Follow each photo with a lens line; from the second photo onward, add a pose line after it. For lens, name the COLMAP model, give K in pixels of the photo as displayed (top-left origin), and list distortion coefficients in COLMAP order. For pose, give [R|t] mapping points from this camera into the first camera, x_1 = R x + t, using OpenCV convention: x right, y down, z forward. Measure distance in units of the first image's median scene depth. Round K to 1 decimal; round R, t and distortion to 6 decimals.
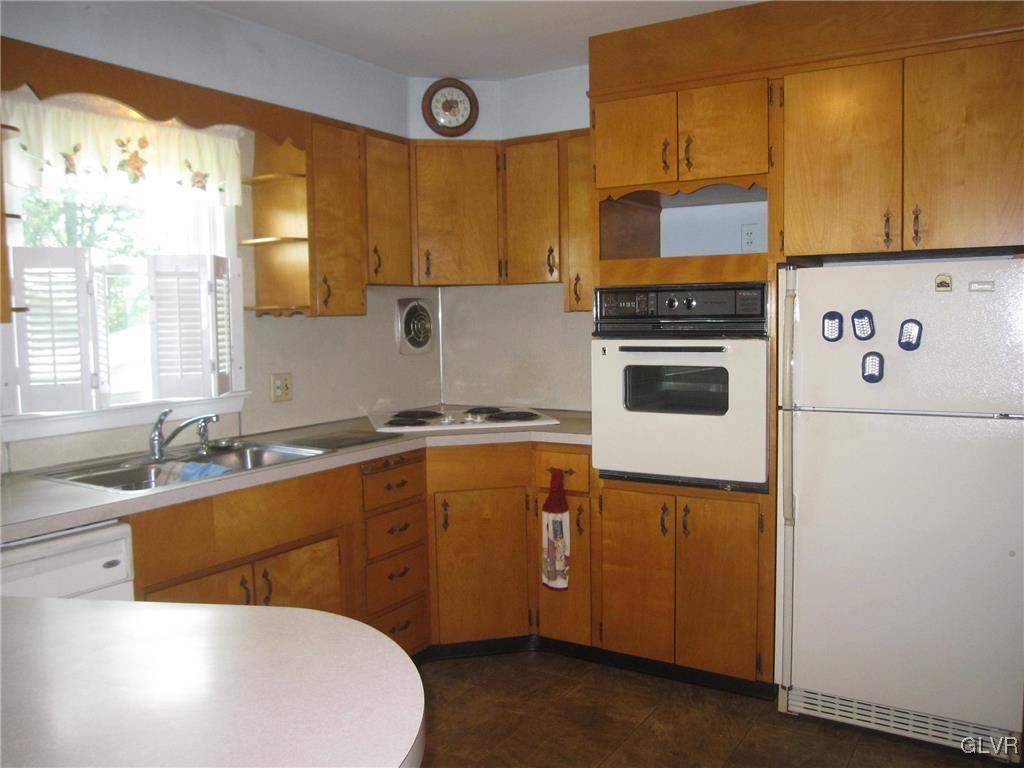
lens RADIAL K [[835.0, 0, 513.9], [0, 835.0, 384.2], [0, 0, 1]] dist [-0.084768, 0.018908]
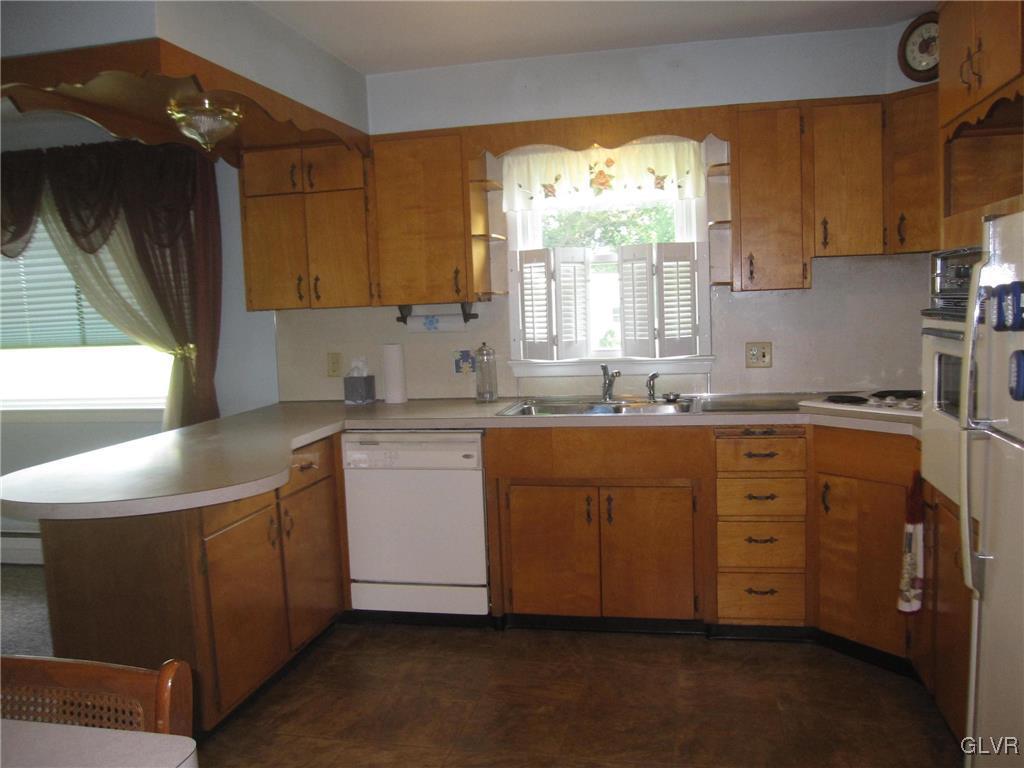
lens RADIAL K [[835.0, 0, 515.1], [0, 835.0, 383.2], [0, 0, 1]] dist [-0.084768, 0.018908]
pose [[0.346323, 0.092362, -0.933557, 0.736887], [-0.040873, 0.995682, 0.083346, -0.042744], [0.937225, 0.009292, 0.348603, 0.367493]]
